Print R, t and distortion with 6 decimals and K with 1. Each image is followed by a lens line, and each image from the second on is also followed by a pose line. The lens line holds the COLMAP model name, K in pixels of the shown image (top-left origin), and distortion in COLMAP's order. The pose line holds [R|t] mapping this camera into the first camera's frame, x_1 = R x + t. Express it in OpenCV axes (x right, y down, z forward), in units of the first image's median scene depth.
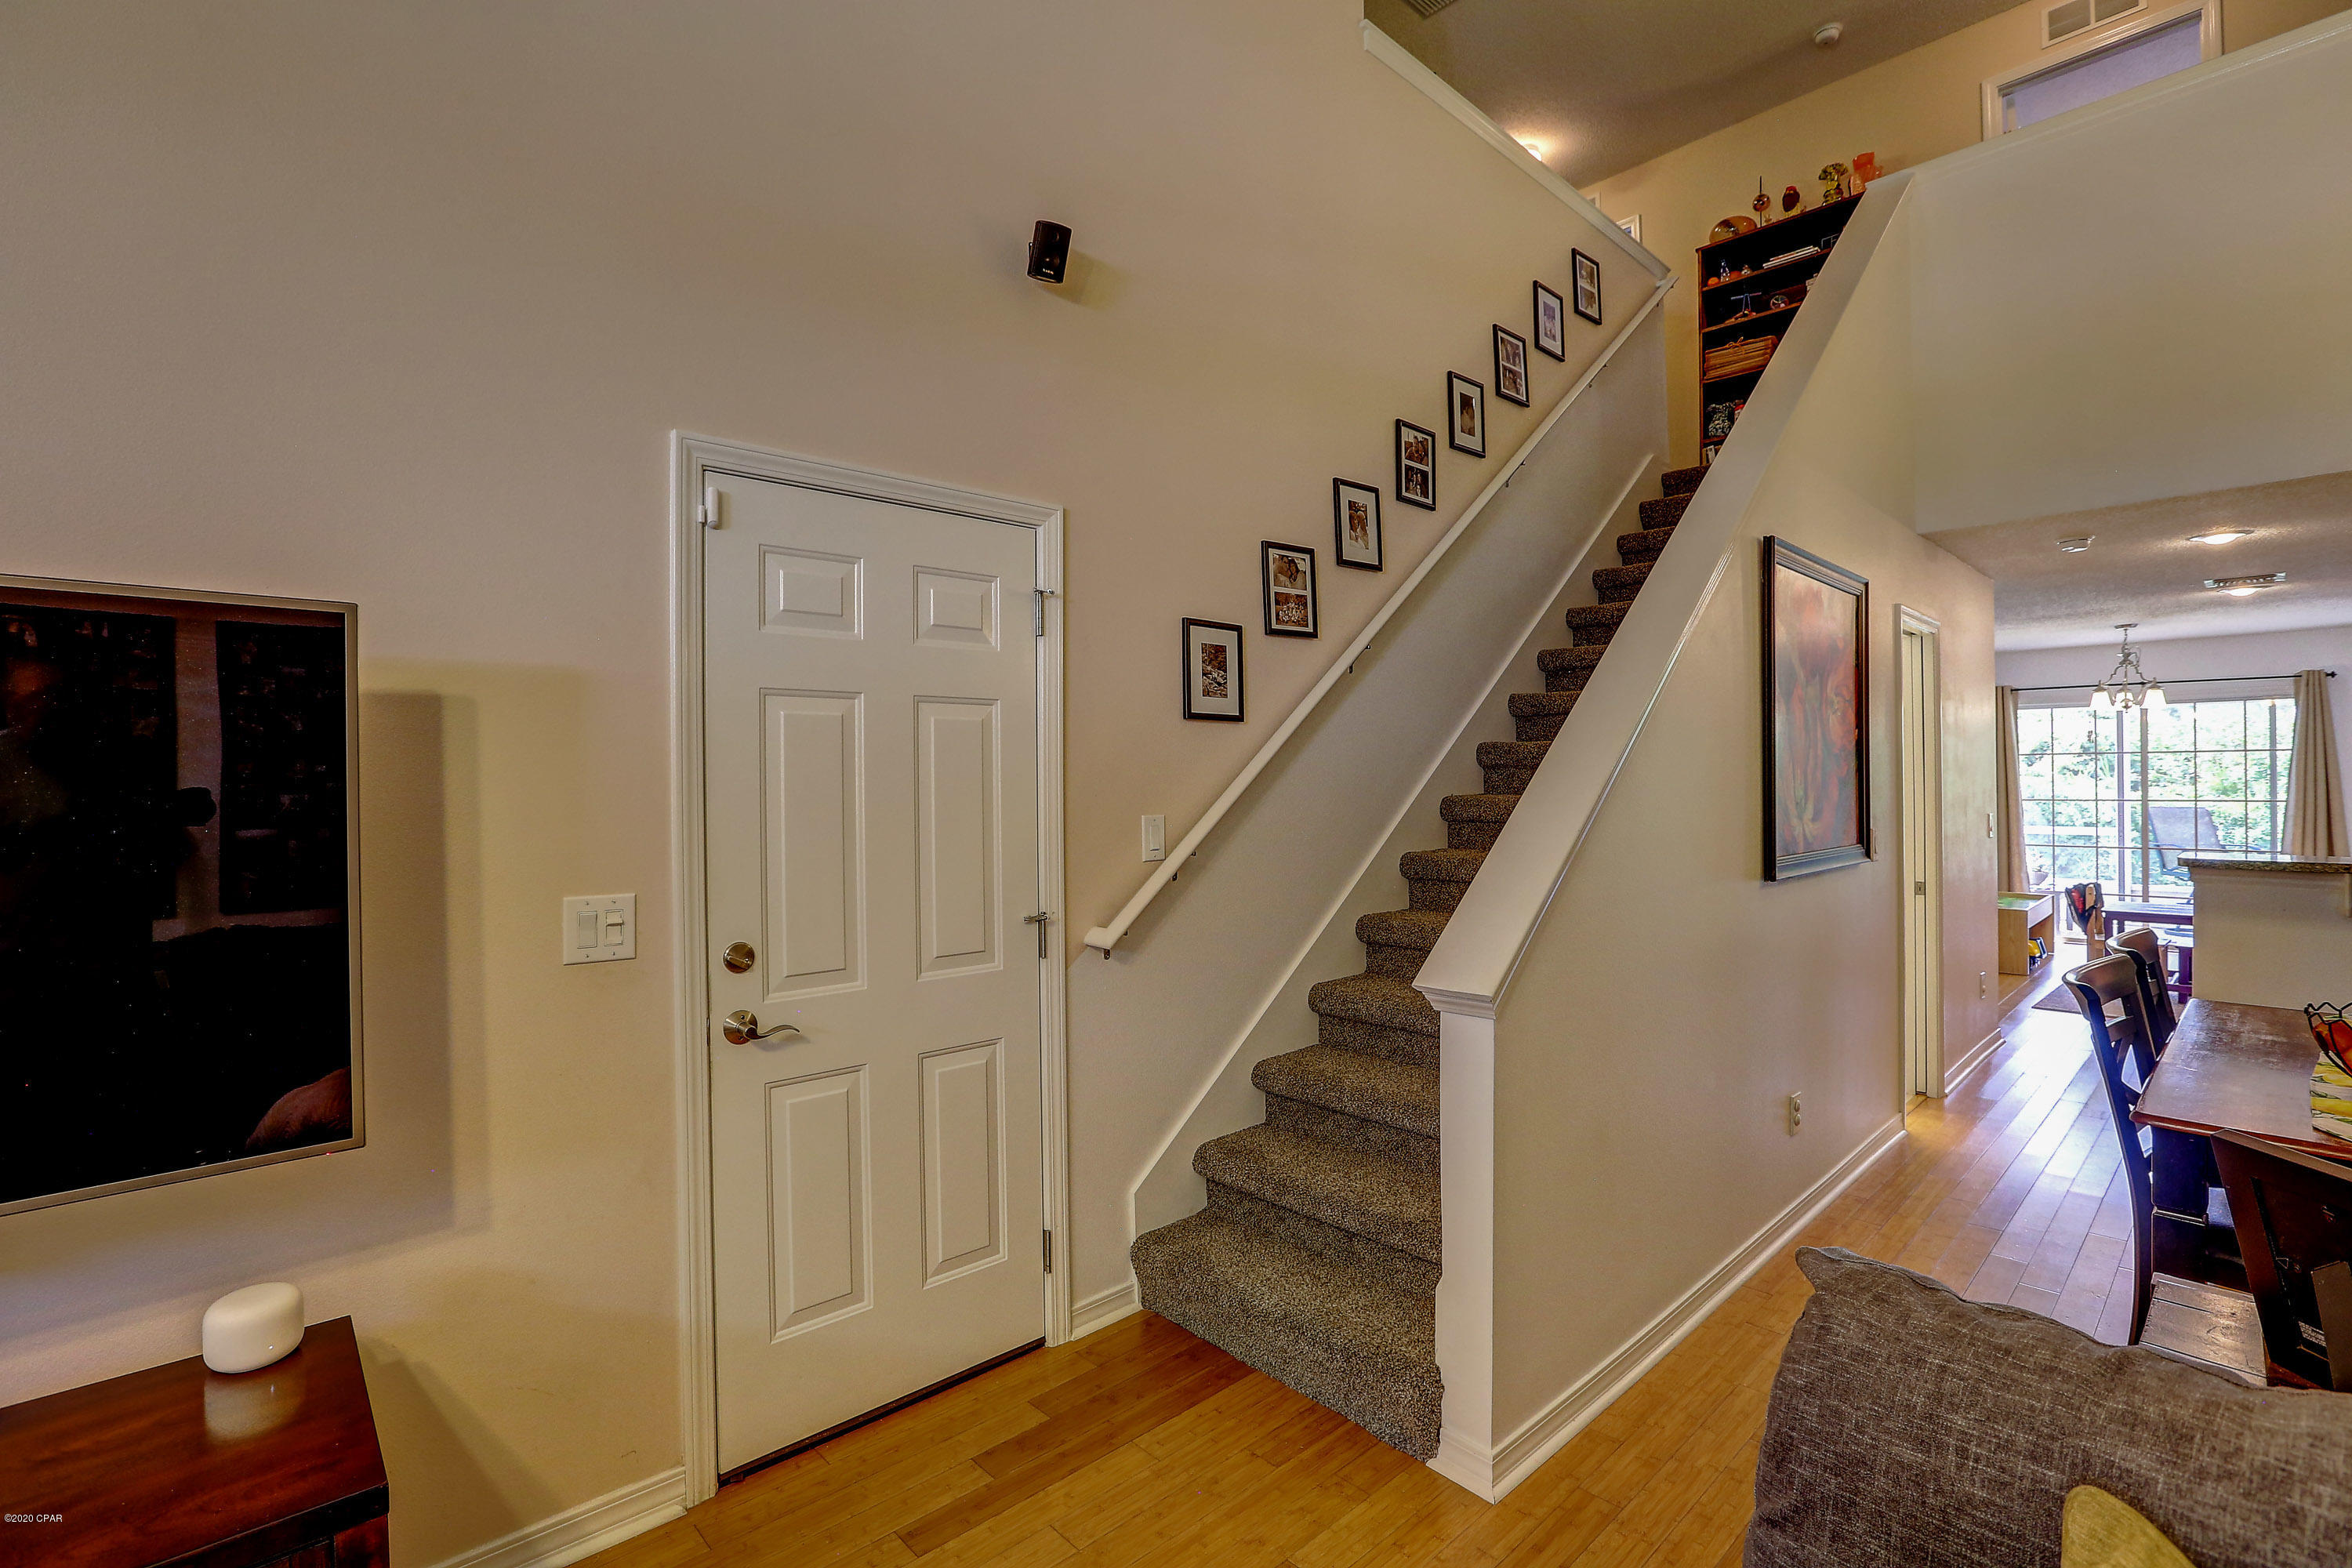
lens RADIAL K [[1065.8, 0, 1171.3], [0, 1065.8, 778.9], [0, 0, 1]] dist [-0.034281, 0.008904]
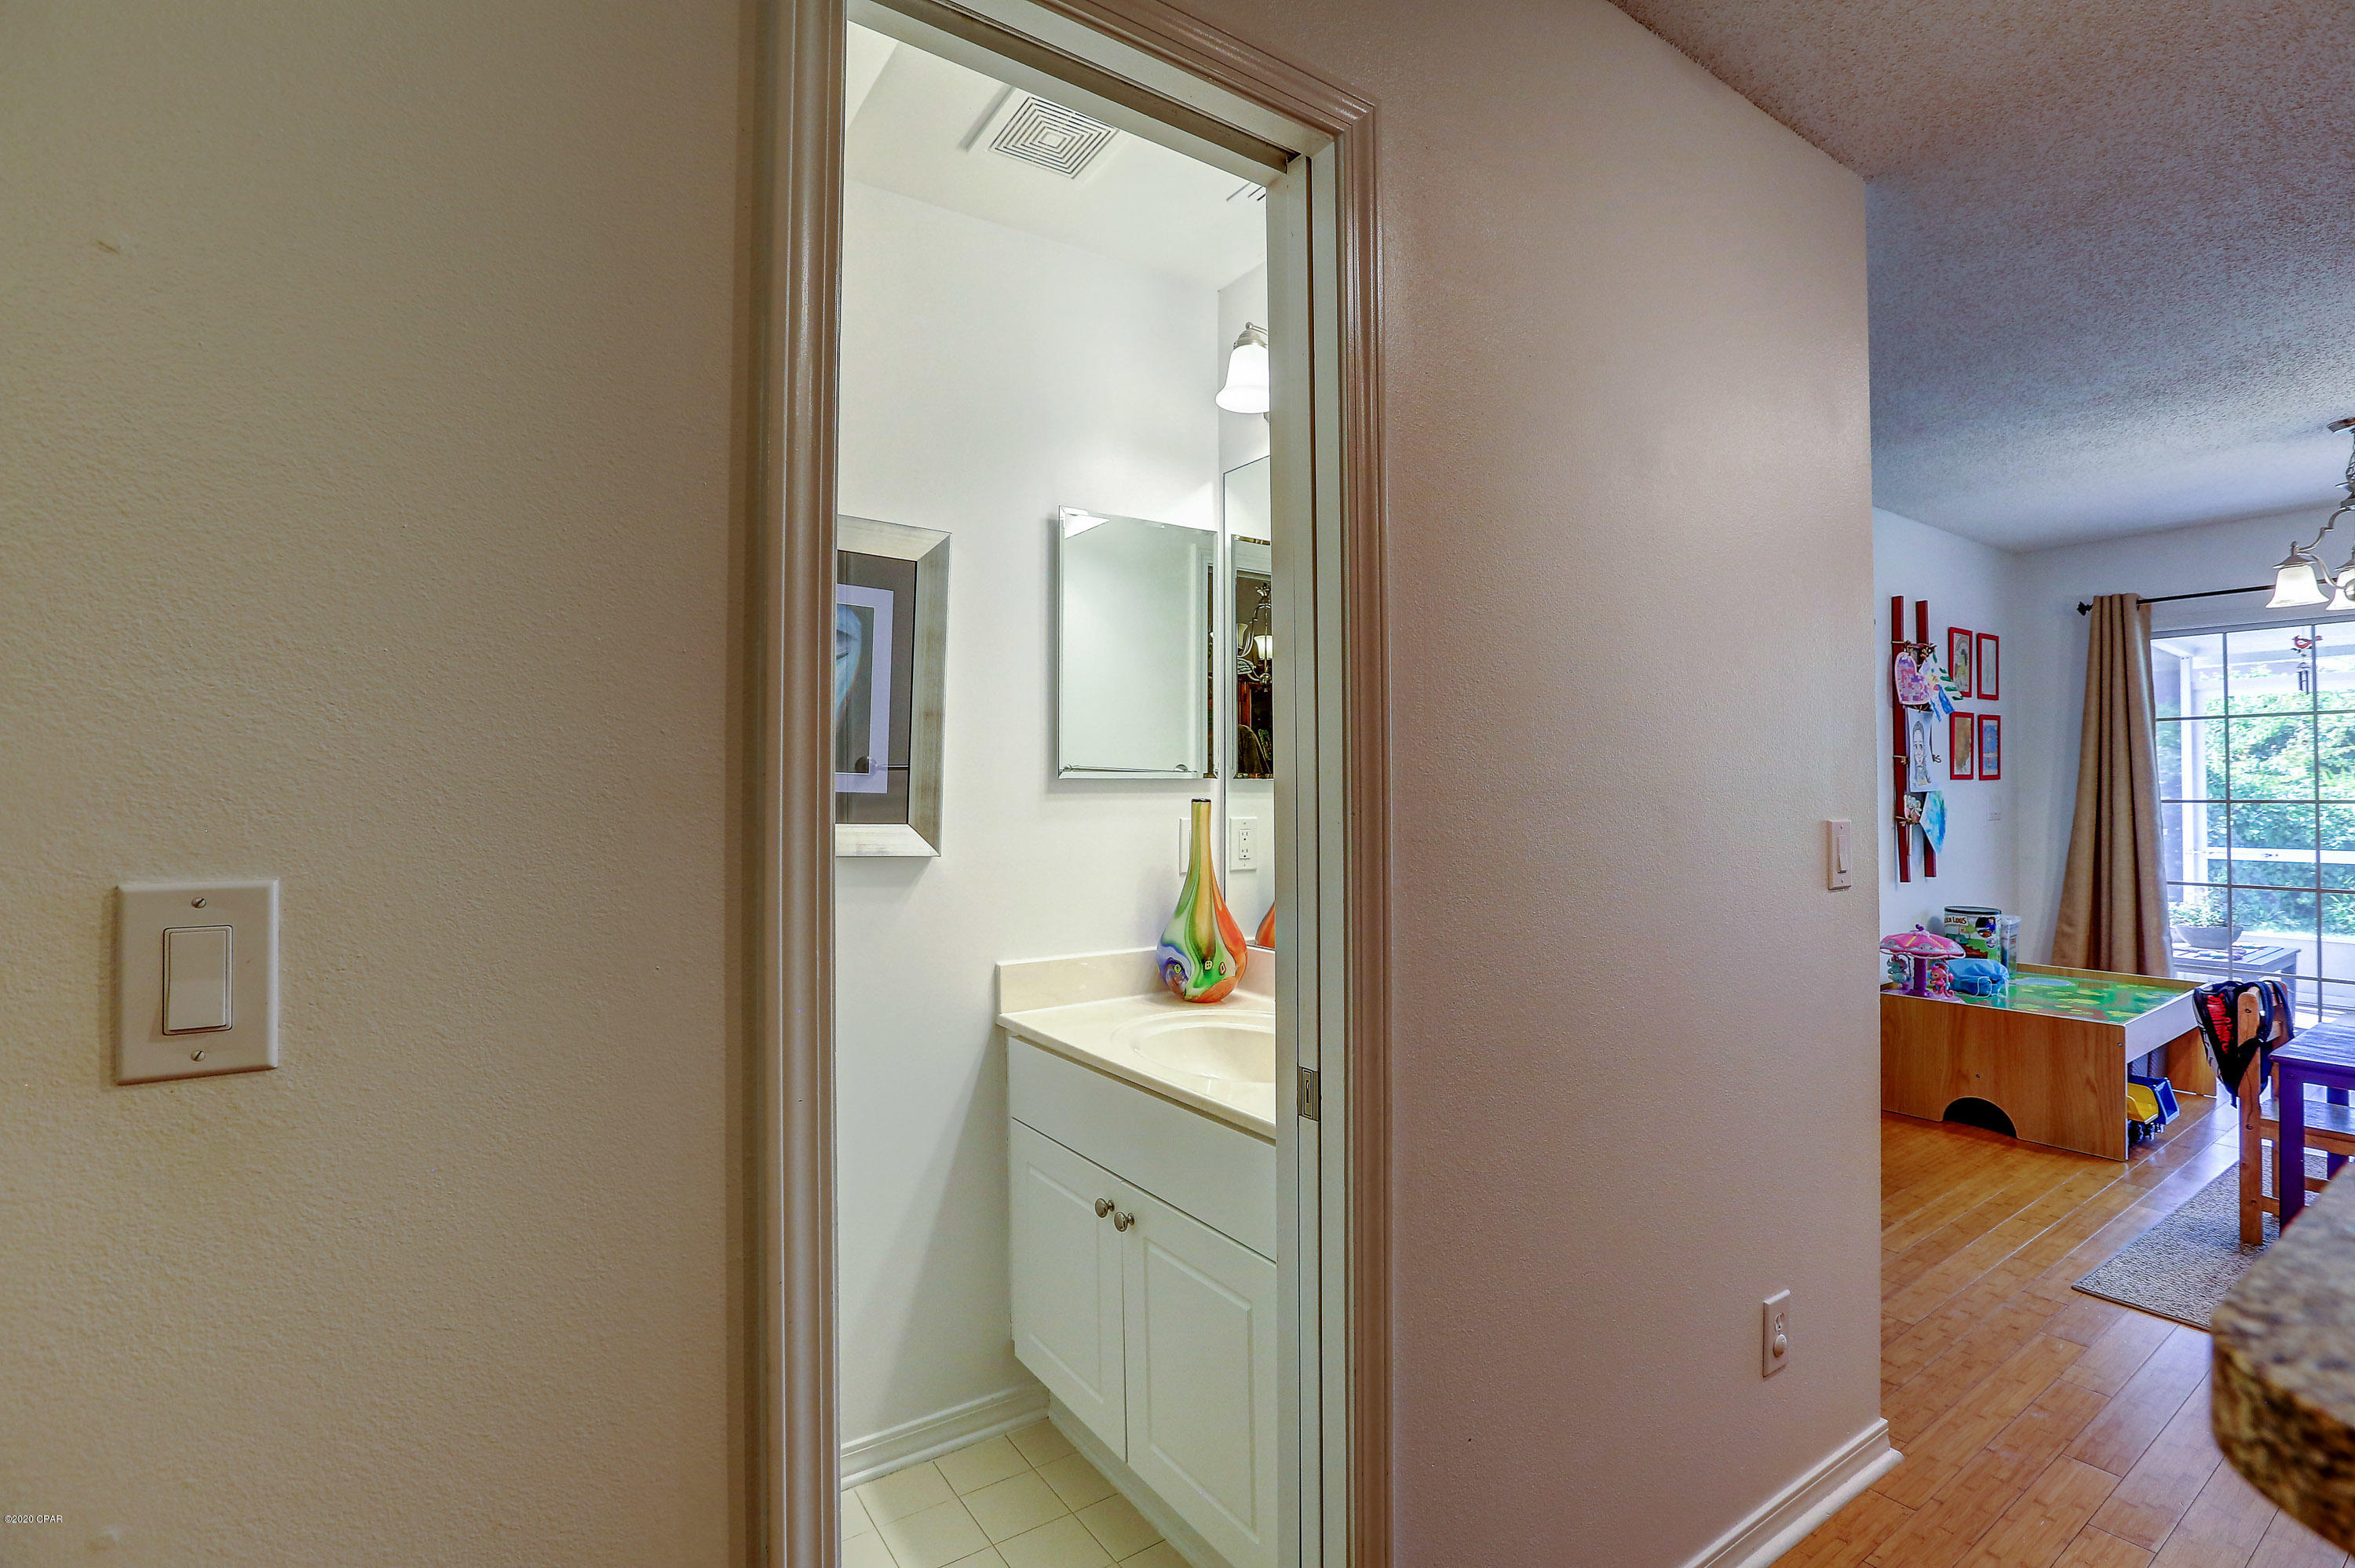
lens RADIAL K [[1067.0, 0, 1172.8], [0, 1067.0, 778.9], [0, 0, 1]] dist [-0.034281, 0.008904]
pose [[0.989161, -0.003292, -0.146799, 0.459109], [0.001664, 0.999936, -0.011214, 0.016638], [0.146827, 0.010848, 0.989103, 0.461552]]
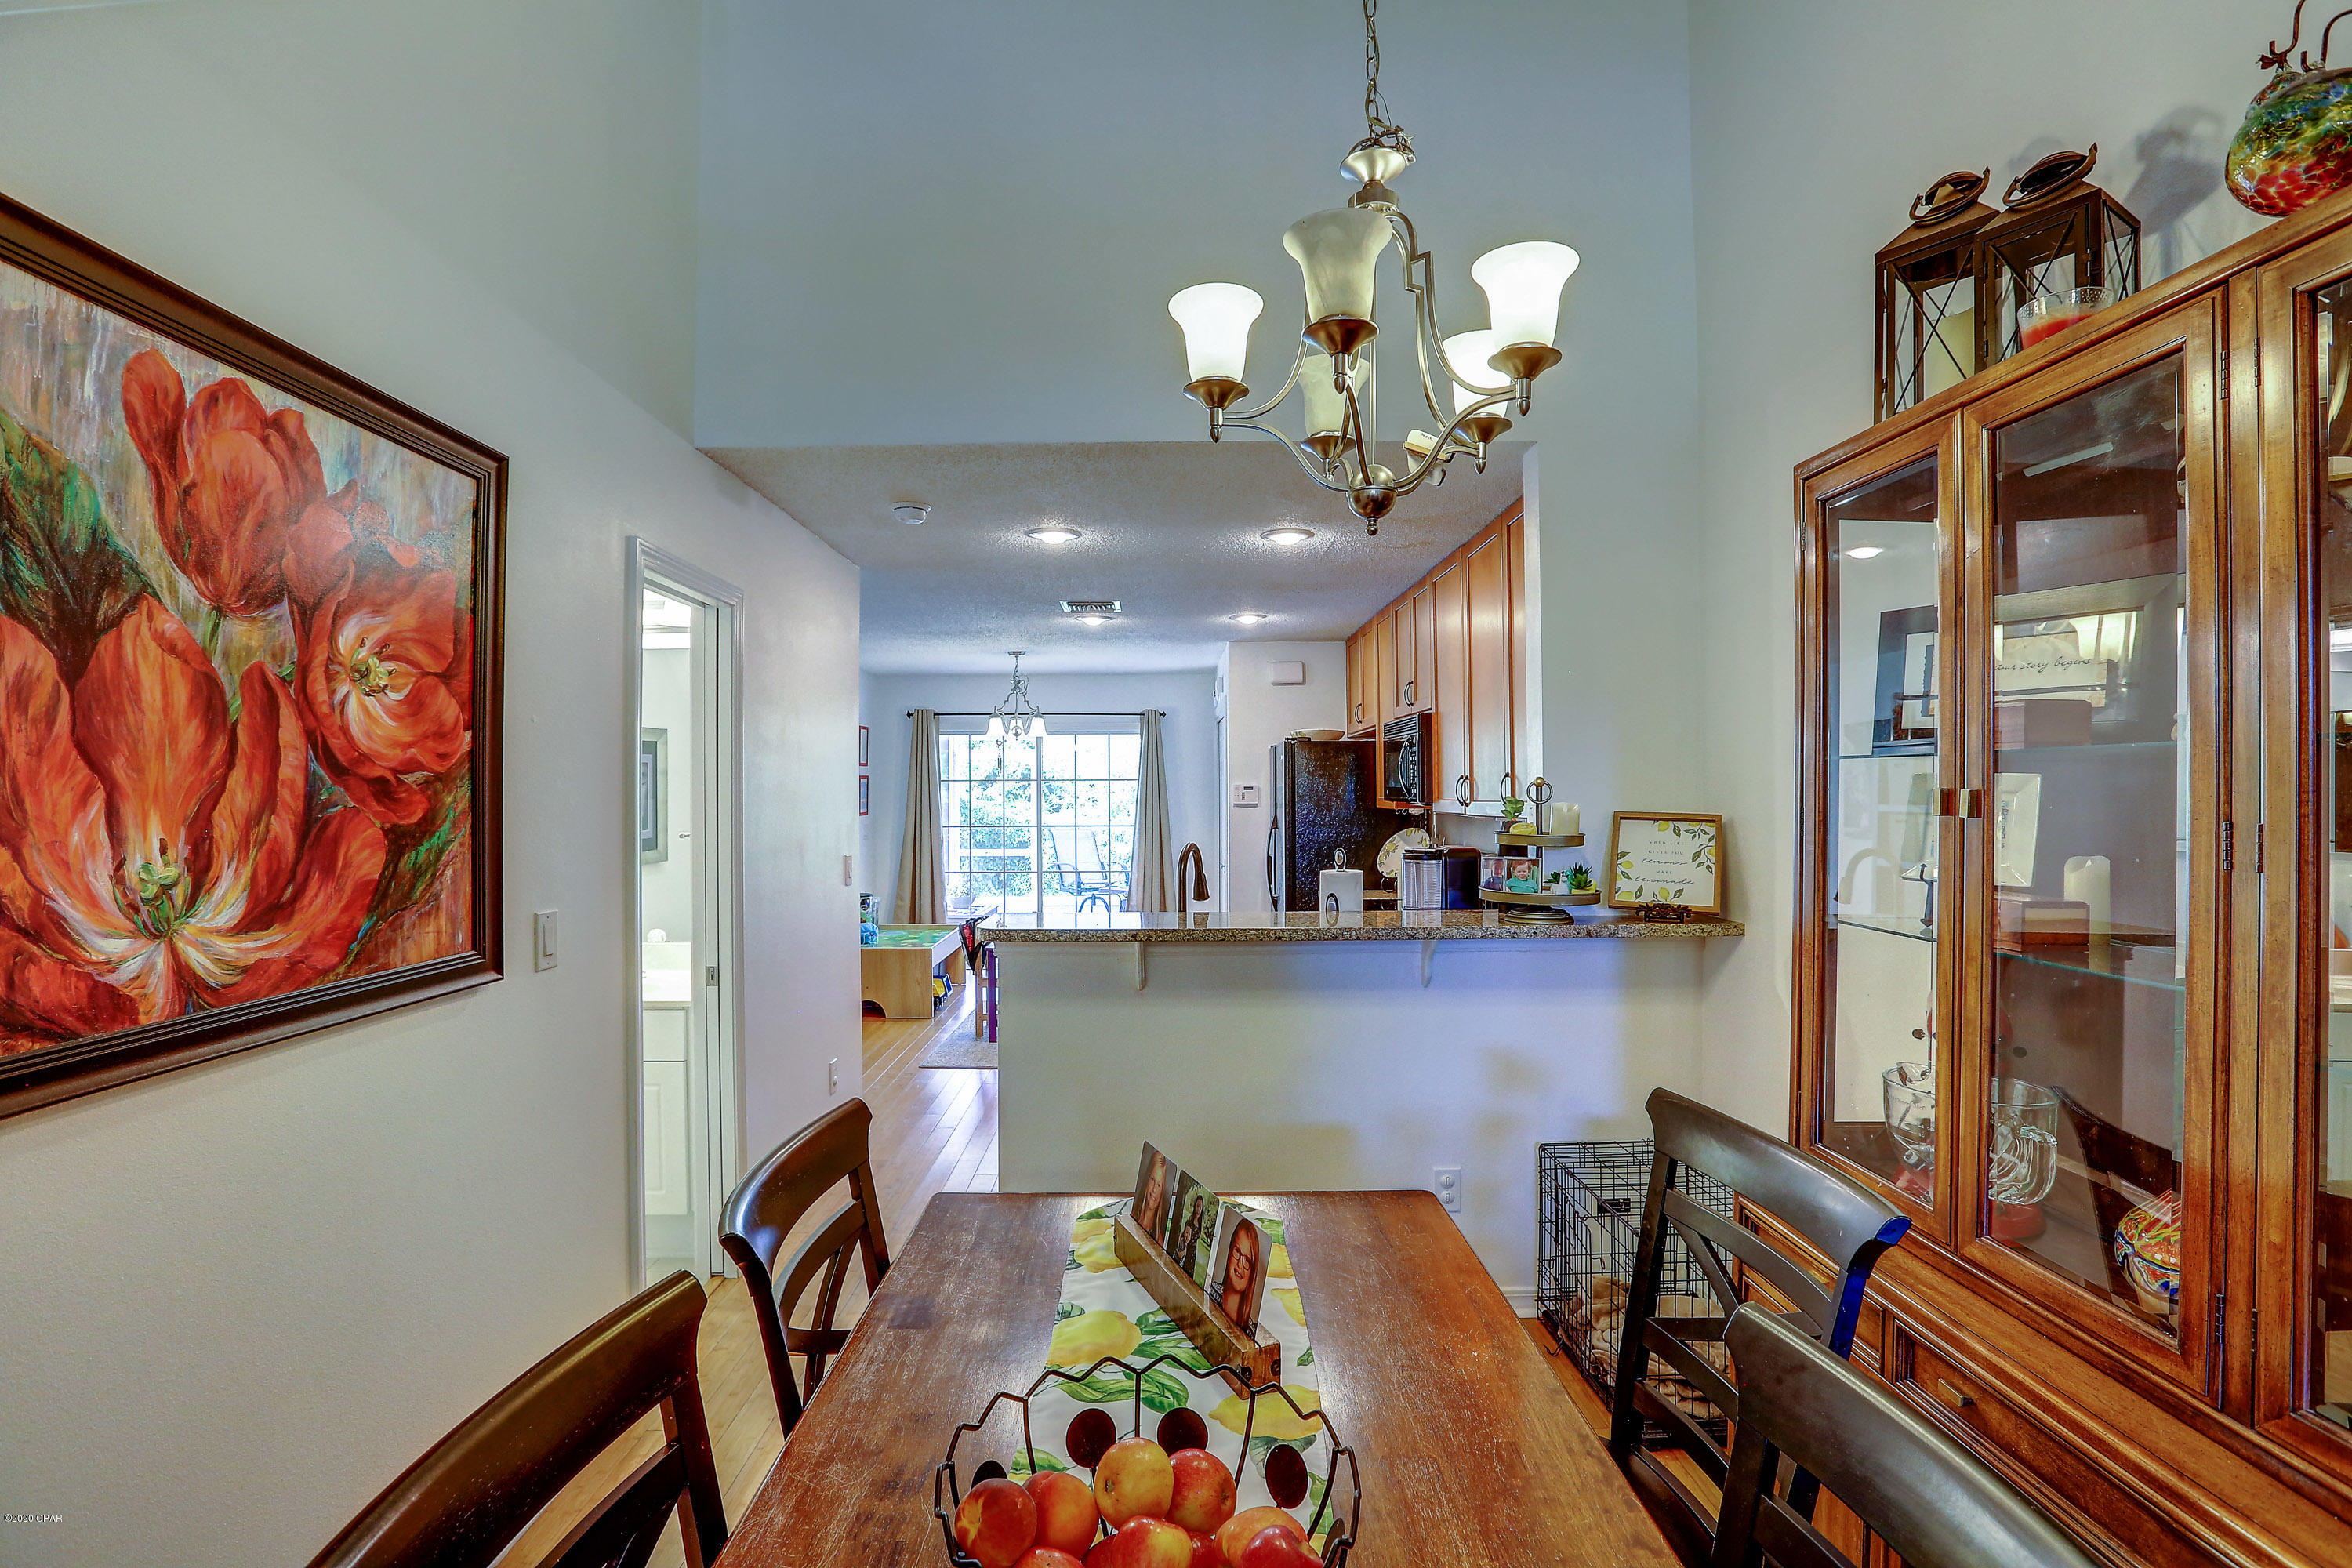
lens RADIAL K [[1065.8, 0, 1171.3], [0, 1065.8, 778.9], [0, 0, 1]] dist [-0.034281, 0.008904]
pose [[0.671843, 0.010823, 0.740615, 0.264688], [0.004733, 0.999810, -0.018904, -0.005851], [-0.740679, 0.016205, 0.671664, 0.208141]]
